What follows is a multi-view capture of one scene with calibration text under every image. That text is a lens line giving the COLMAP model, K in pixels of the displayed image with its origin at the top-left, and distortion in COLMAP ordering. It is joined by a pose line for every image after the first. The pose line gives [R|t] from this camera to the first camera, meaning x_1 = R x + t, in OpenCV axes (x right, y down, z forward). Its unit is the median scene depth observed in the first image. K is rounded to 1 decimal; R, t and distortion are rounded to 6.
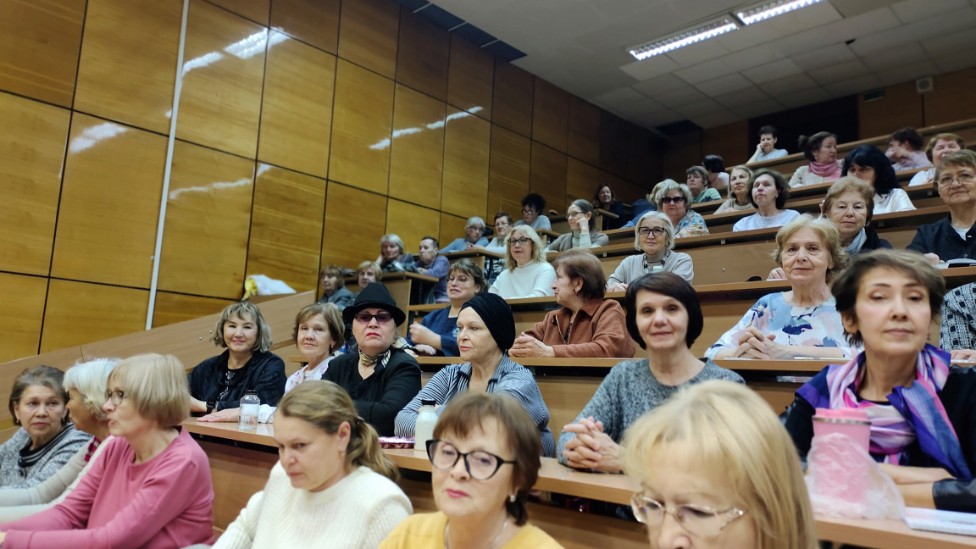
lens RADIAL K [[733.2, 0, 488.0], [0, 733.2, 274.5], [0, 0, 1]] dist [0.051258, -0.005998]
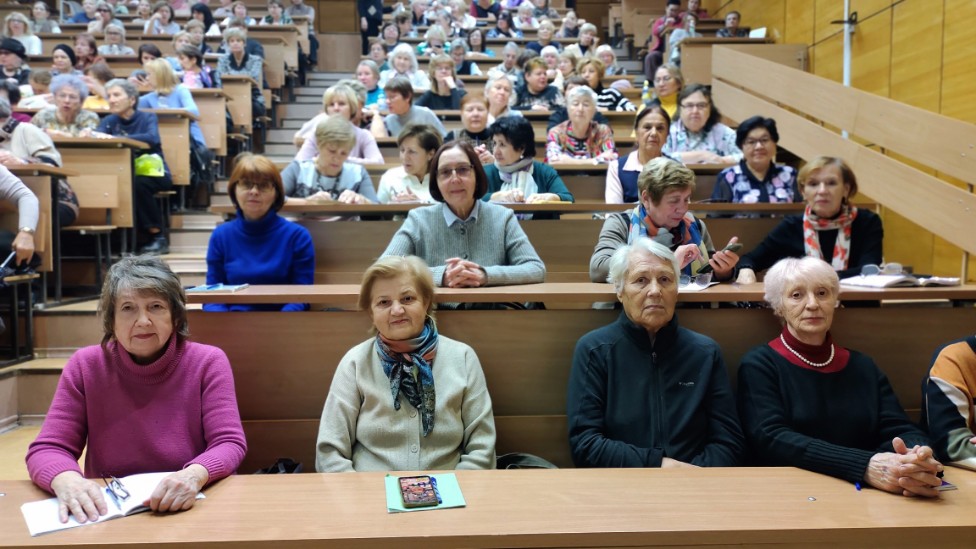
lens RADIAL K [[733.2, 0, 488.0], [0, 733.2, 274.5], [0, 0, 1]] dist [0.051258, -0.005998]
pose [[0.691299, -0.104867, 0.714918, -0.437160], [-0.076657, 0.973185, 0.216874, 0.056720], [-0.718491, -0.204729, 0.664723, -0.964936]]
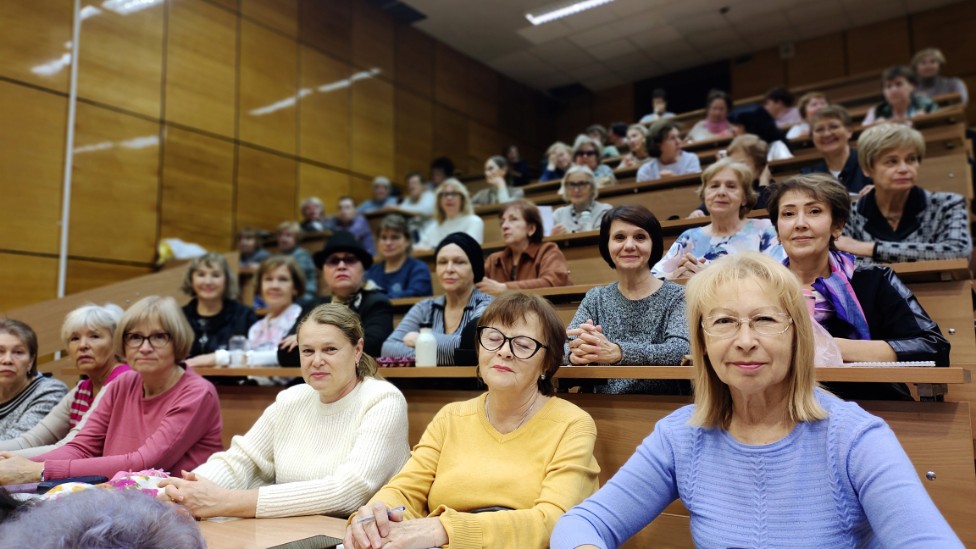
lens RADIAL K [[733.2, 0, 488.0], [0, 733.2, 274.5], [0, 0, 1]] dist [0.051258, -0.005998]
pose [[0.986648, -0.039766, 0.157936, -0.061518], [0.032391, 0.998273, 0.049002, 0.015320], [-0.159611, -0.043232, 0.986233, -0.053993]]
